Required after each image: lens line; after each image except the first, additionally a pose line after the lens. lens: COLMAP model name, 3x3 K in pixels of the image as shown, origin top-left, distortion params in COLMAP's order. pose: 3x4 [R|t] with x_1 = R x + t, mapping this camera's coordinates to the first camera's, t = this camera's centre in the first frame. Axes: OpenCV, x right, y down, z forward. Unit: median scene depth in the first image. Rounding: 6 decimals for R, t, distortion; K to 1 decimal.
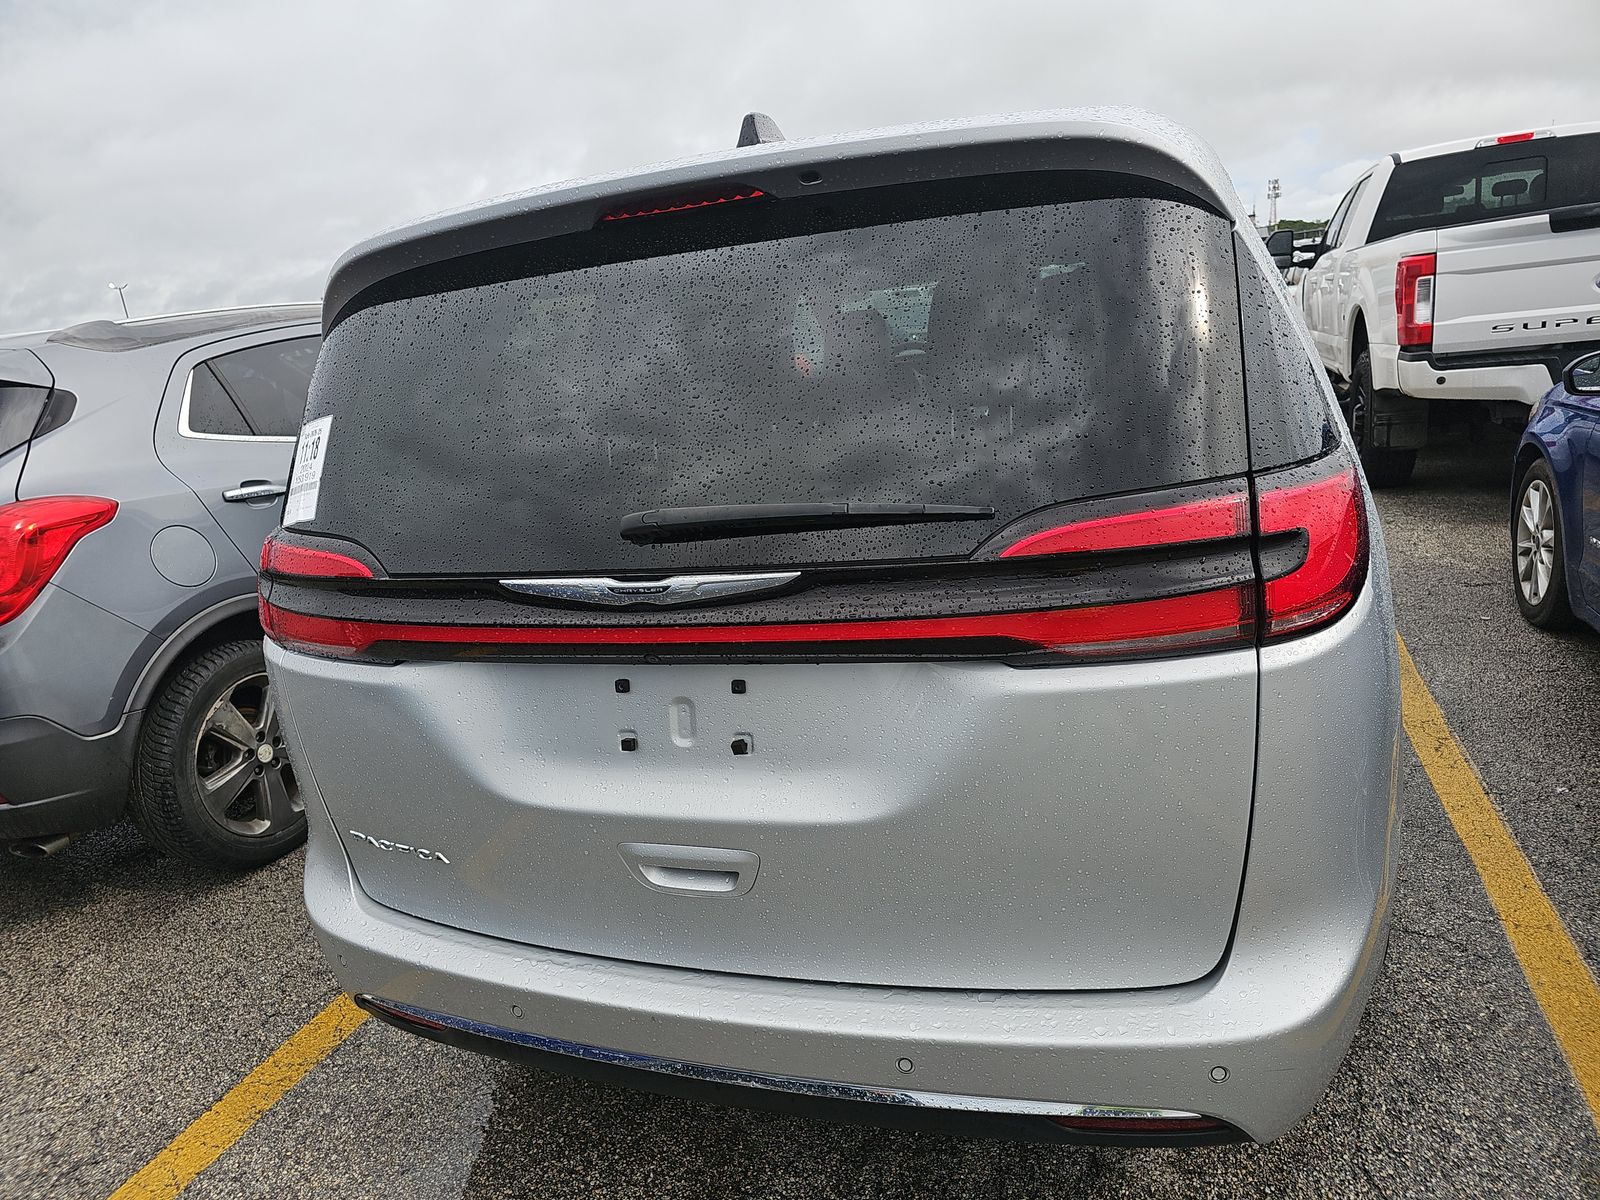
lens RADIAL K [[1071.8, 0, 800.0], [0, 1071.8, 600.0], [0, 0, 1]] dist [0.010766, -0.004528]
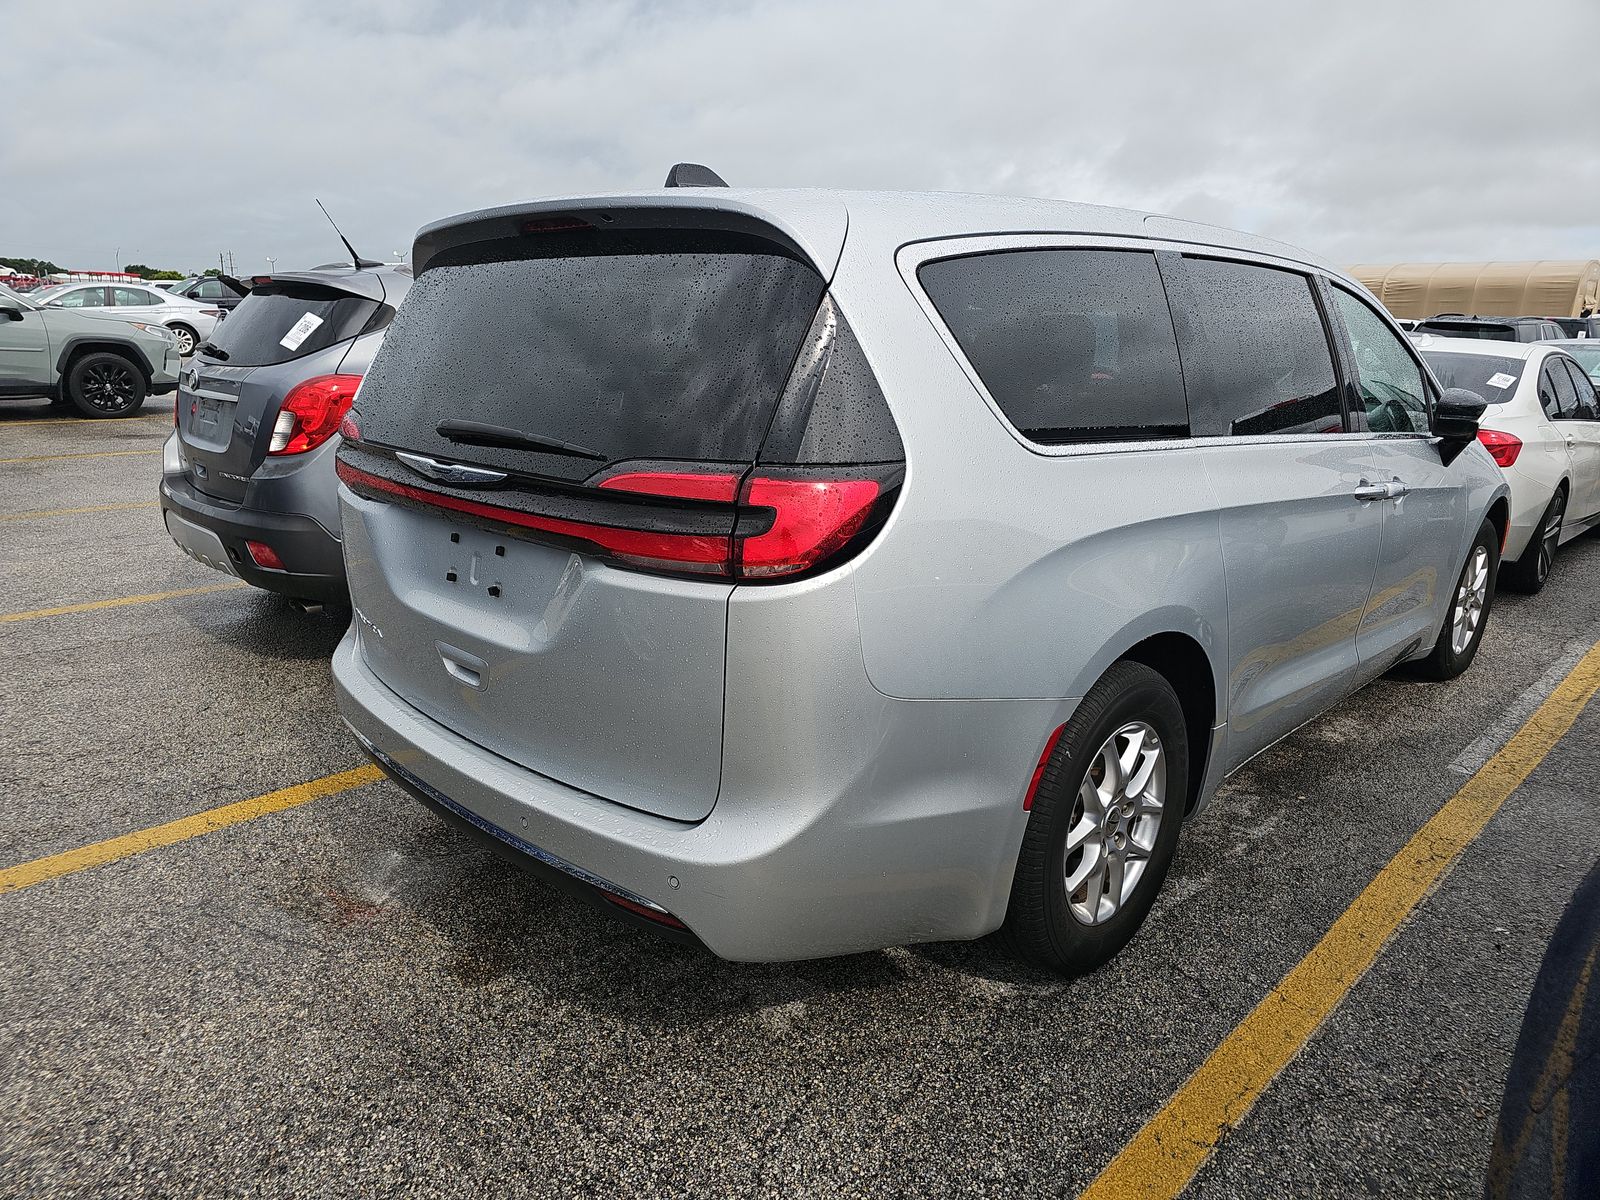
lens RADIAL K [[1071.8, 0, 800.0], [0, 1071.8, 600.0], [0, 0, 1]] dist [0.010766, -0.004528]
pose [[0.899538, 0.232439, -0.369869, 0.830278], [-0.230140, 0.971819, 0.051017, -0.022568], [0.371304, 0.039230, 0.927682, -0.213480]]
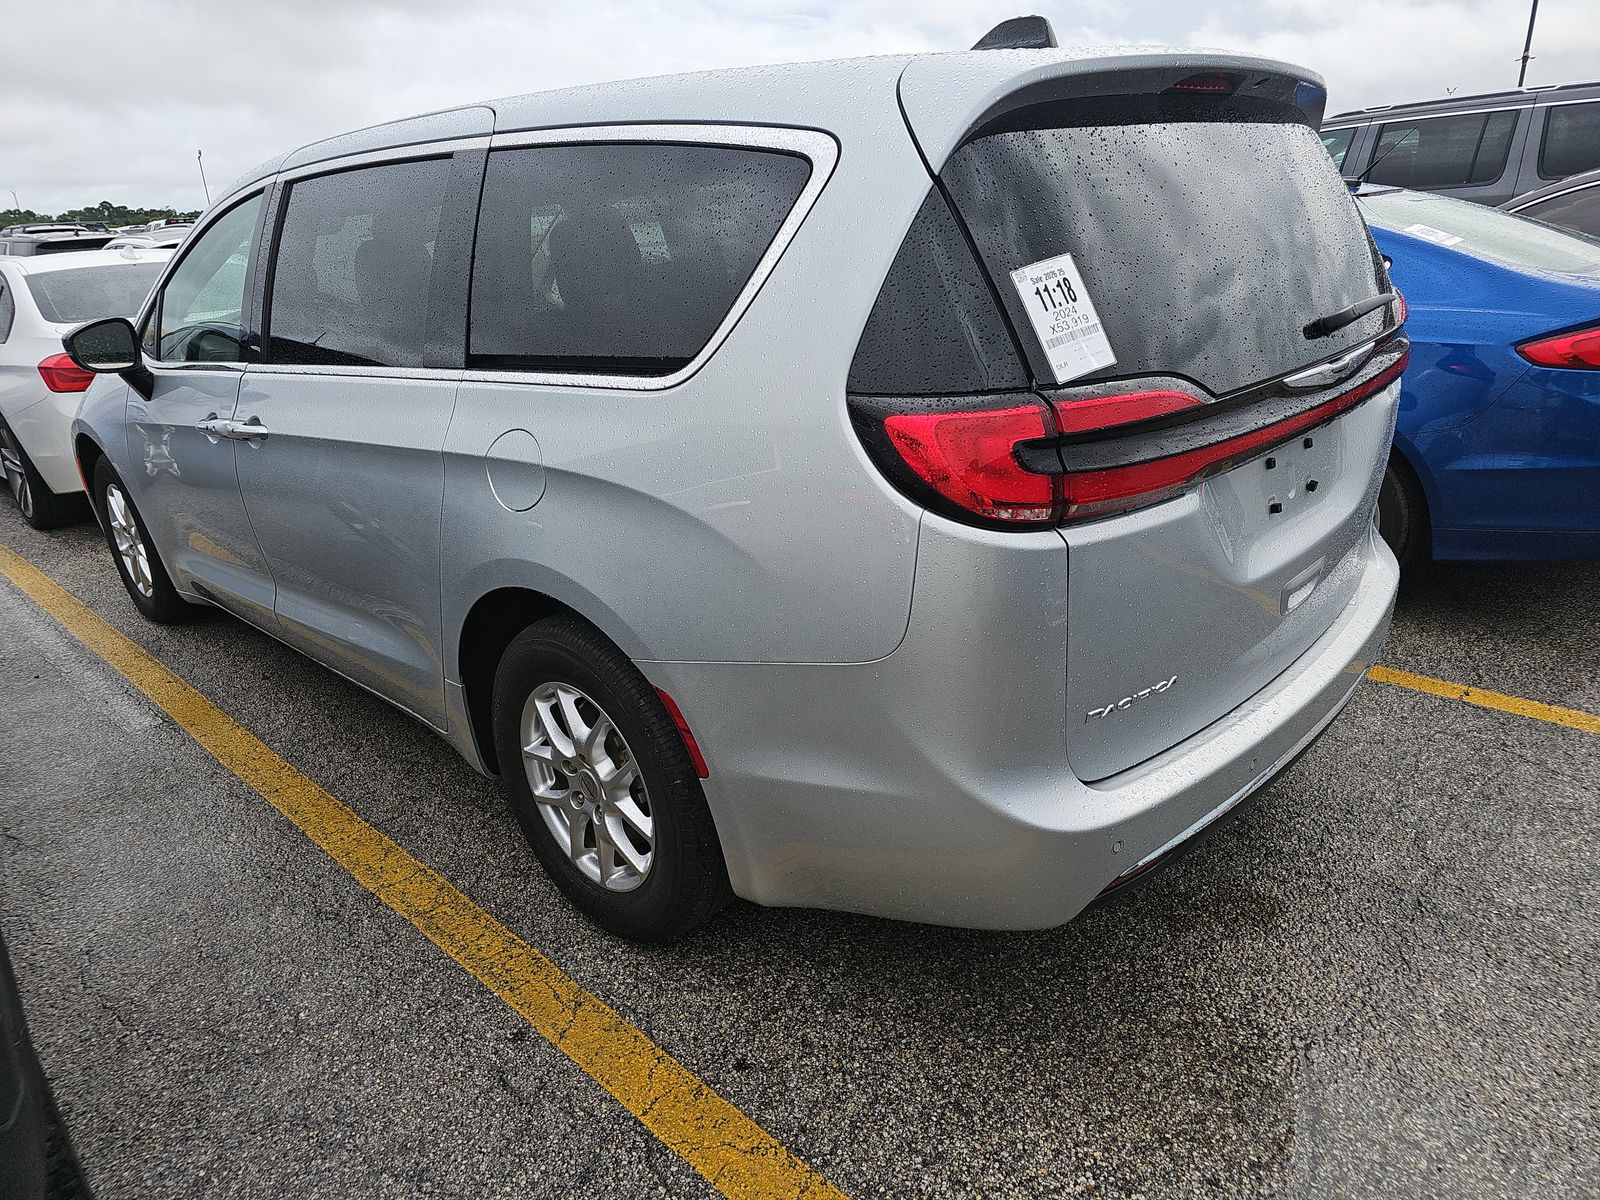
lens RADIAL K [[1029.6, 0, 800.0], [0, 1029.6, 600.0], [0, 0, 1]] dist [0.042864, -0.027534]
pose [[0.436265, -0.275933, 0.856466, -1.487514], [0.281967, 0.945804, 0.161088, -0.122454], [-0.854498, 0.171217, 0.490425, 0.876644]]
